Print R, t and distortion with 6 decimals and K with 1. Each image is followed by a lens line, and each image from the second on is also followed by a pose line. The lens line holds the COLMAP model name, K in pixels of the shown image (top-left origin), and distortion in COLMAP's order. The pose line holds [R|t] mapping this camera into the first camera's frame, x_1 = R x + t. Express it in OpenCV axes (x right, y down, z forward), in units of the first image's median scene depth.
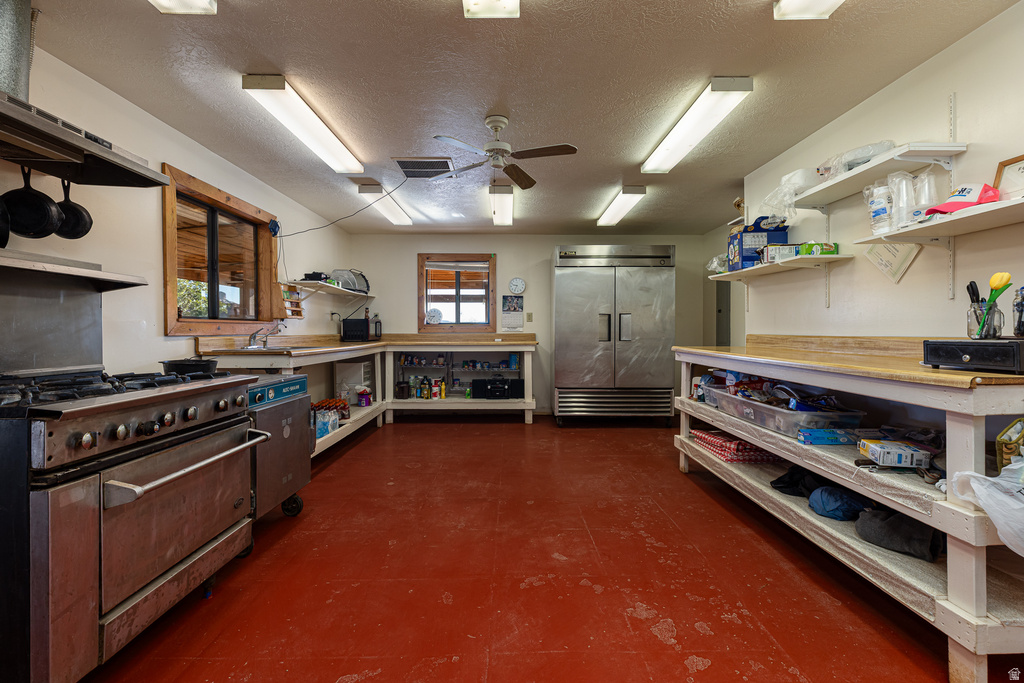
lens RADIAL K [[458.4, 0, 511.8], [0, 458.4, 330.2], [0, 0, 1]] dist [0.001637, 0.000105]
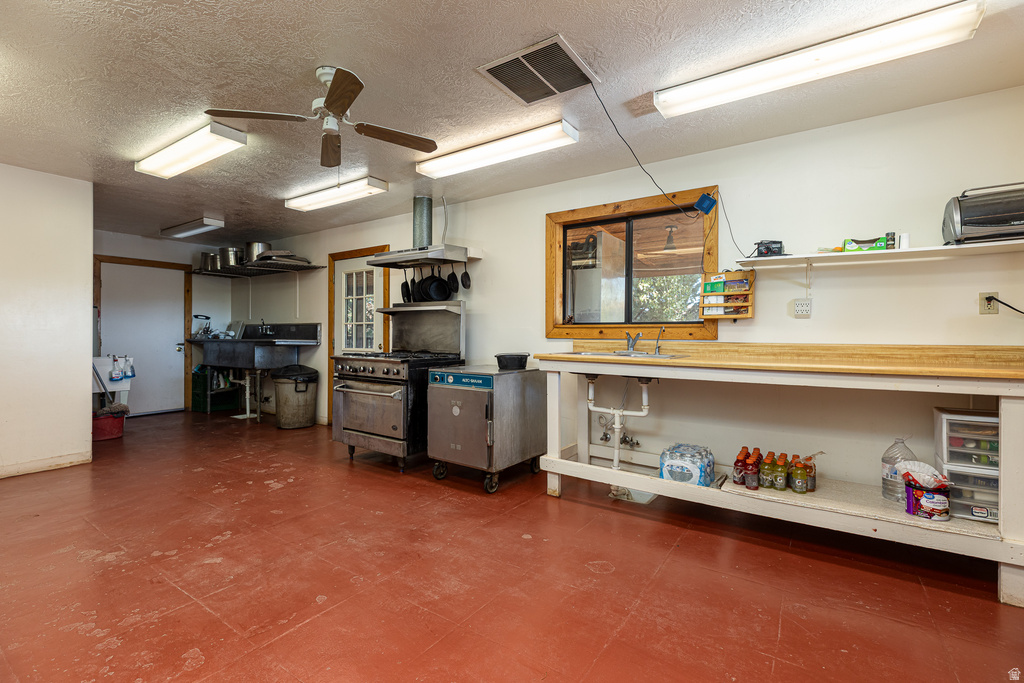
lens RADIAL K [[462.3, 0, 514.7], [0, 462.3, 338.7], [0, 0, 1]] dist [0.000548, -0.000254]
pose [[-0.567174, 0.003435, -0.823591, 0.236270], [-0.006594, 0.999940, 0.008711, 0.001451], [0.823571, 0.010372, -0.567118, 0.892883]]
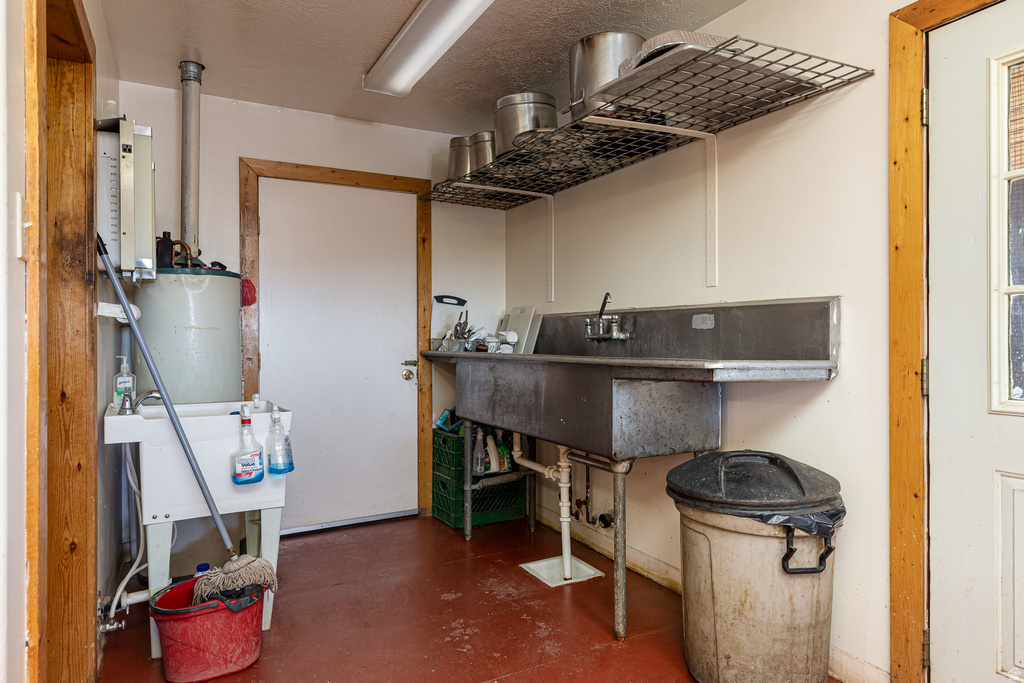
lens RADIAL K [[622.6, 0, 512.0], [0, 622.6, 341.5], [0, 0, 1]] dist [0.002470, 0.000799]
pose [[-0.881110, 0.006771, -0.472864, -0.033400], [0.002434, 0.999949, 0.009783, 0.000765], [0.472906, 0.007469, -0.881081, 0.160329]]
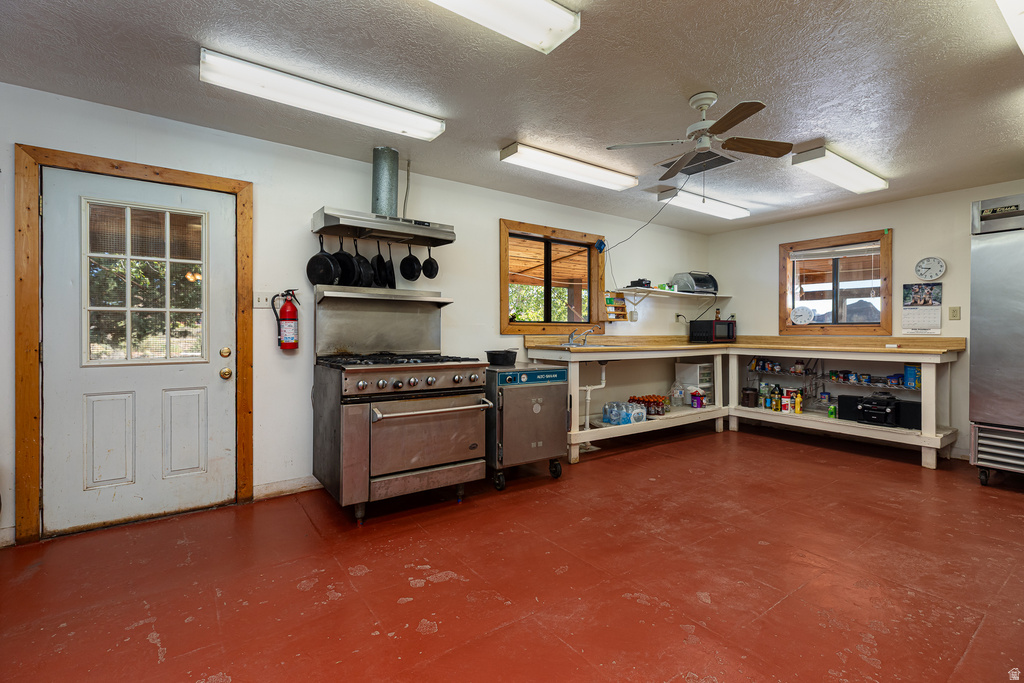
lens RADIAL K [[458.4, 0, 511.8], [0, 458.4, 330.2], [0, 0, 1]] dist [0.001637, 0.000105]
pose [[0.571903, 0.000974, -0.820321, 0.254689], [-0.004370, 0.999989, -0.001860, 0.000680], [0.820309, 0.004649, 0.571901, 0.092545]]
